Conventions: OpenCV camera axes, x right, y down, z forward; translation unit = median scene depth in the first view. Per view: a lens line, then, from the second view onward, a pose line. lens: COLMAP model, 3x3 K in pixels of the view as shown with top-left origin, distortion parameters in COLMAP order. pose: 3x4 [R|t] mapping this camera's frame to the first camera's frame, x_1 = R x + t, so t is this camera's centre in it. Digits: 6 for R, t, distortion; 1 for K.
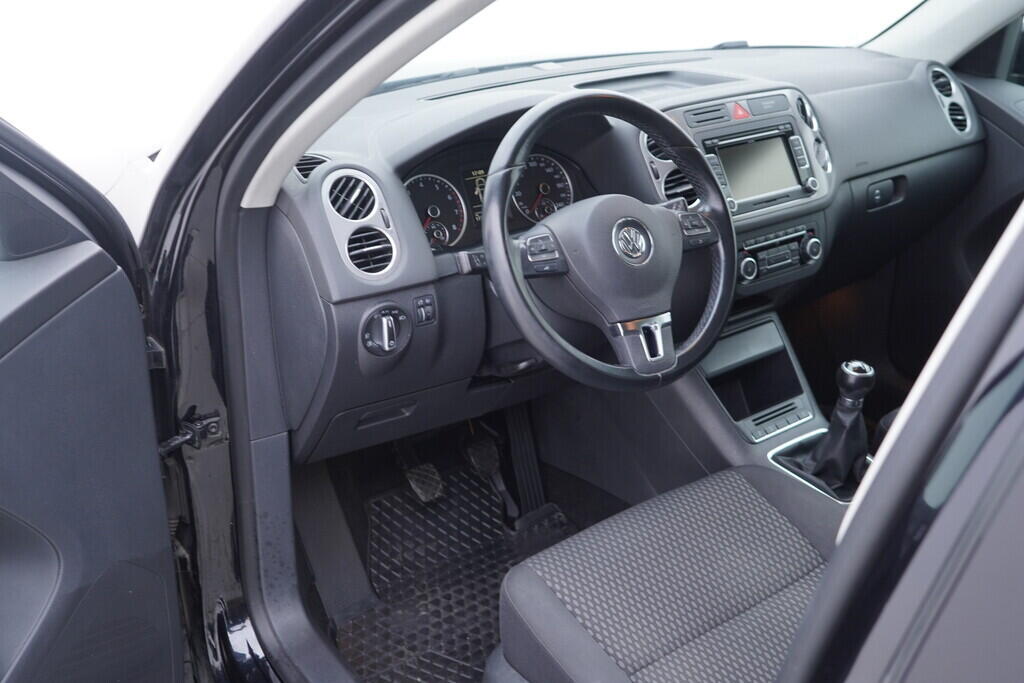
lens RADIAL K [[1034.1, 0, 512.0], [0, 1034.1, 341.5], [0, 0, 1]] dist [-0.004581, 0.006339]
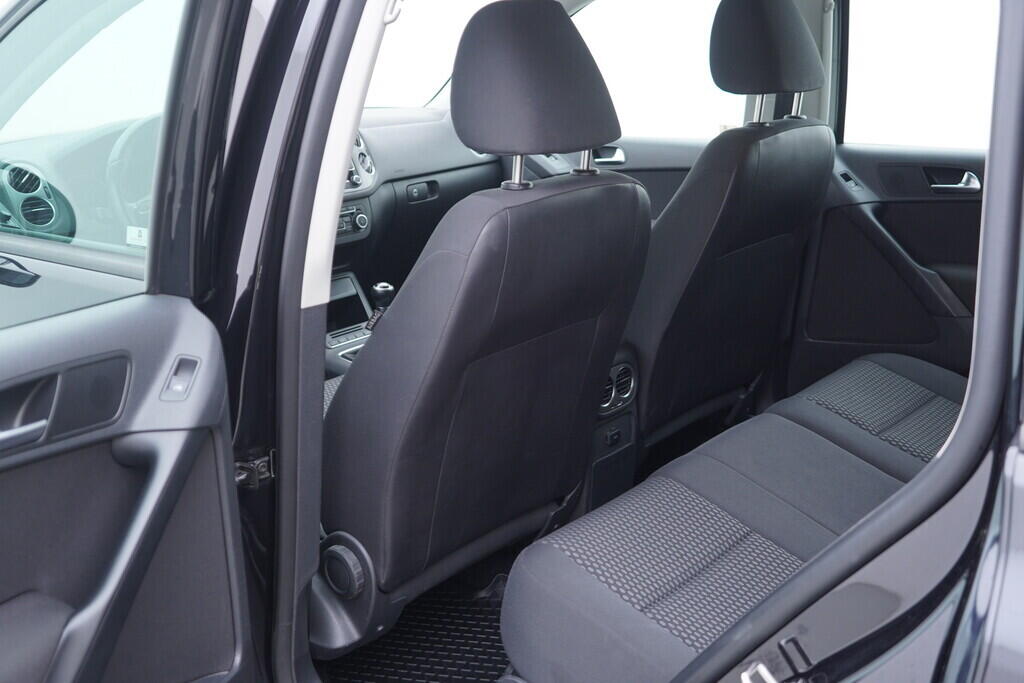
lens RADIAL K [[1034.1, 0, 512.0], [0, 1034.1, 341.5], [0, 0, 1]] dist [-0.004581, 0.006339]
pose [[0.973944, -0.074092, 0.214344, 0.176388], [0.099050, 0.989190, -0.108131, 0.287257], [-0.204015, 0.126544, 0.970755, -0.530947]]
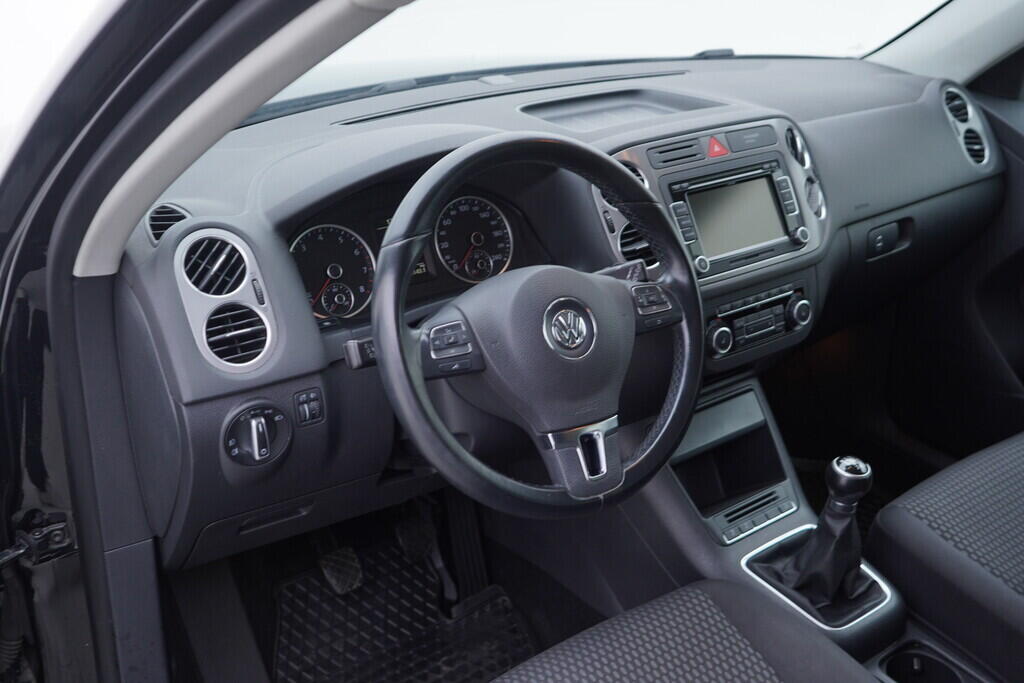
lens RADIAL K [[1034.1, 0, 512.0], [0, 1034.1, 341.5], [0, 0, 1]] dist [-0.004581, 0.006339]
pose [[0.999870, 0.015388, 0.004903, 0.056886], [-0.015489, 0.999650, 0.021457, -0.084774], [-0.004571, -0.021530, 0.999758, 0.175099]]
